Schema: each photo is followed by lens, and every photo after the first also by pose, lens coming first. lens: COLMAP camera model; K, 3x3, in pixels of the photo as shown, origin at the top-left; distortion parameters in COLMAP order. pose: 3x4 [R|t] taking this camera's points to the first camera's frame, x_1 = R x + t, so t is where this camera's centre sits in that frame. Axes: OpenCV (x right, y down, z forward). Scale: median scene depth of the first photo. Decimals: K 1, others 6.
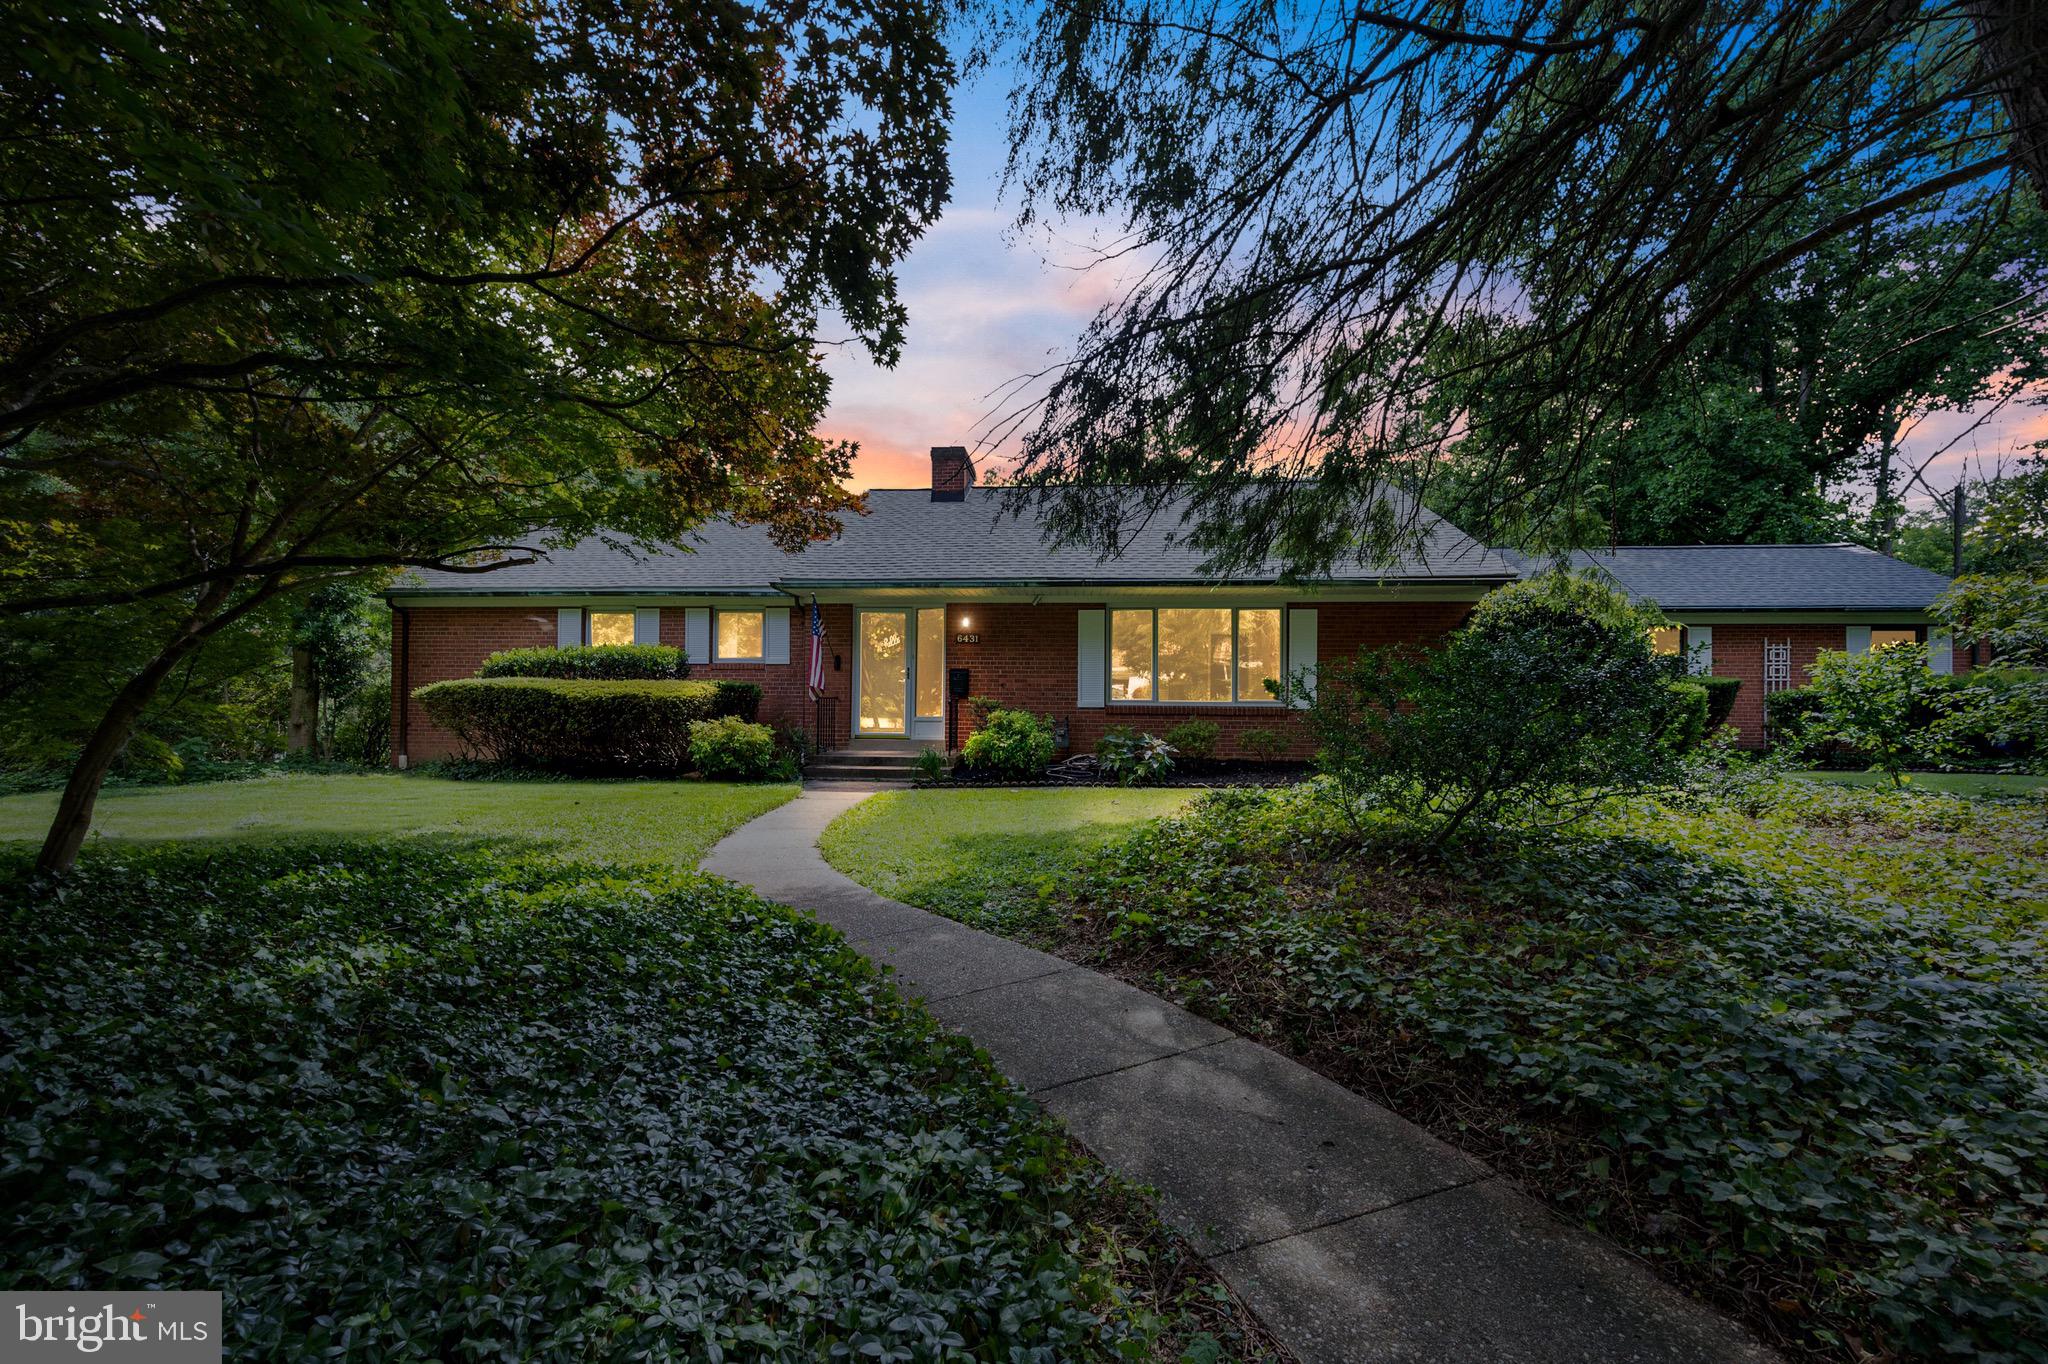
lens RADIAL K [[910.6, 0, 1028.0], [0, 910.6, 691.4], [0, 0, 1]] dist [0.000107, -0.000045]
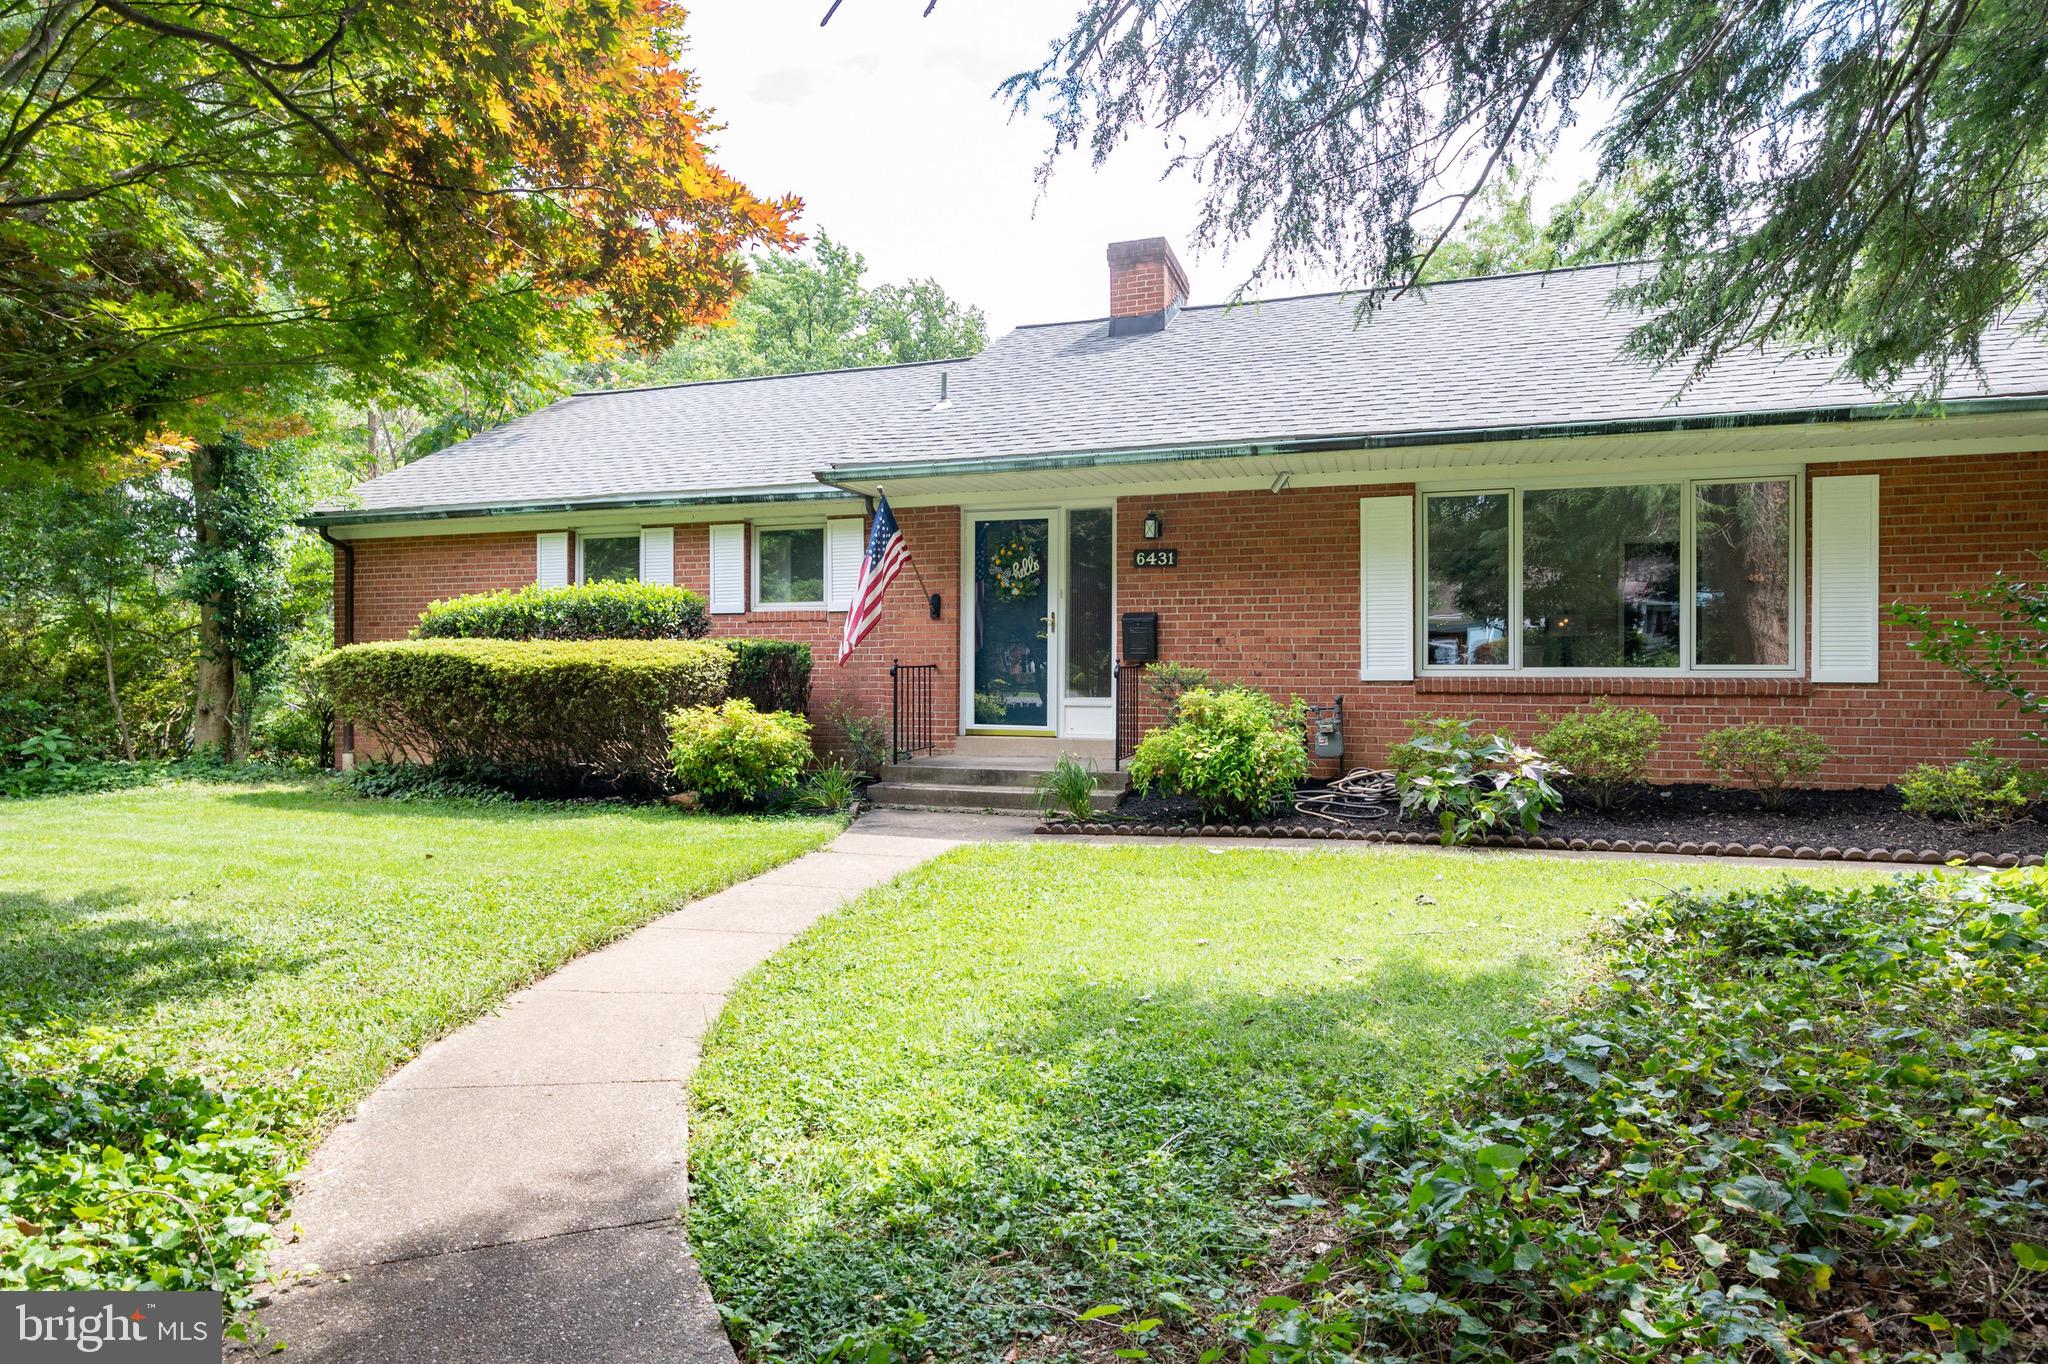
lens RADIAL K [[935.6, 0, 1109.0], [0, 935.6, 659.0], [0, 0, 1]] dist [-0.001337, -0.000057]
pose [[0.965675, -0.008641, -0.259611, 0.060064], [0.011004, 0.999910, 0.007652, -0.001002], [0.259522, -0.010246, 0.965683, 0.471439]]
